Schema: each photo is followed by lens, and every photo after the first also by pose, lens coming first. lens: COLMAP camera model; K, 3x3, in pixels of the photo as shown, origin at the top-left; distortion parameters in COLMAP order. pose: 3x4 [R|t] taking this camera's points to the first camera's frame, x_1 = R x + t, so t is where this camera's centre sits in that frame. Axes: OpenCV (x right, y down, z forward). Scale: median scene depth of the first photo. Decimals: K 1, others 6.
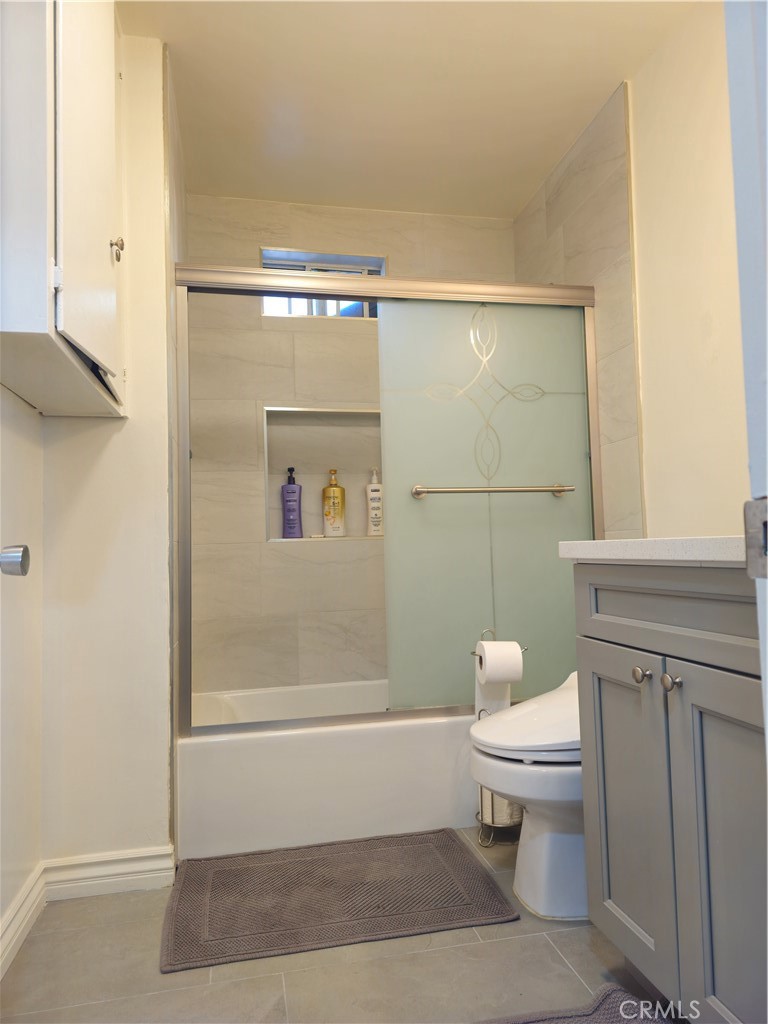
lens RADIAL K [[671.5, 0, 382.1], [0, 671.5, 510.8], [0, 0, 1]] dist [0.054809, -0.038605]
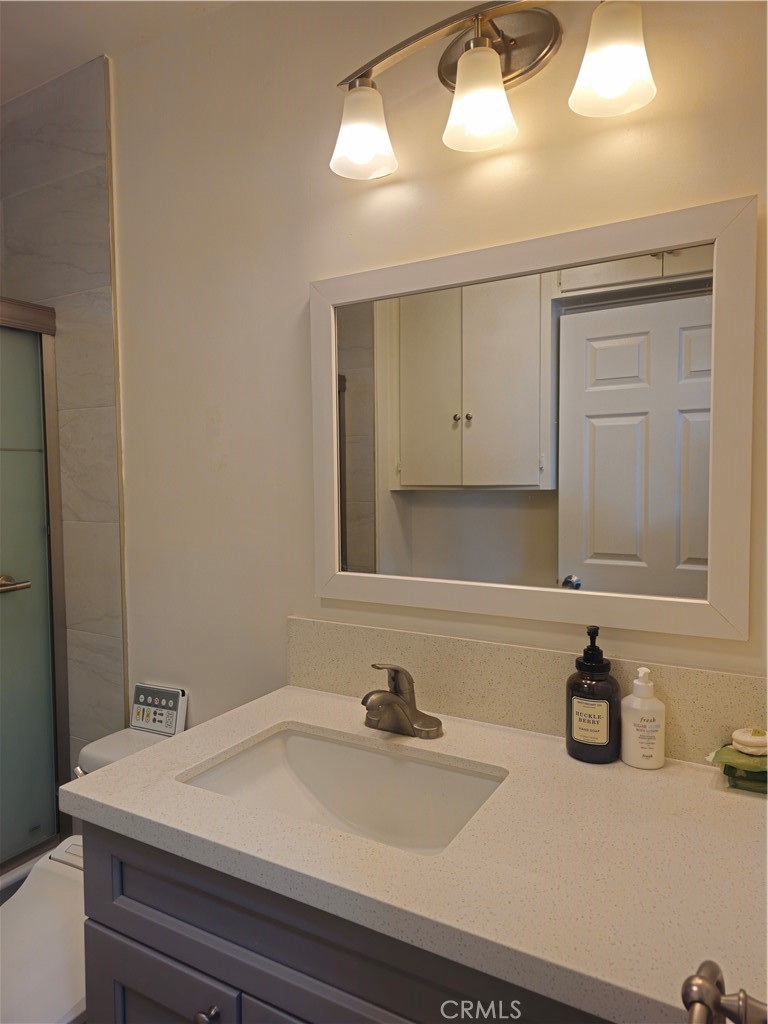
lens RADIAL K [[671.5, 0, 381.6], [0, 671.5, 514.1], [0, 0, 1]] dist [0.054809, -0.038605]
pose [[0.667418, -0.018363, 0.744457, -0.014813], [-0.052219, 0.996081, 0.071385, -0.191299], [-0.742851, -0.086518, 0.663843, 0.223486]]
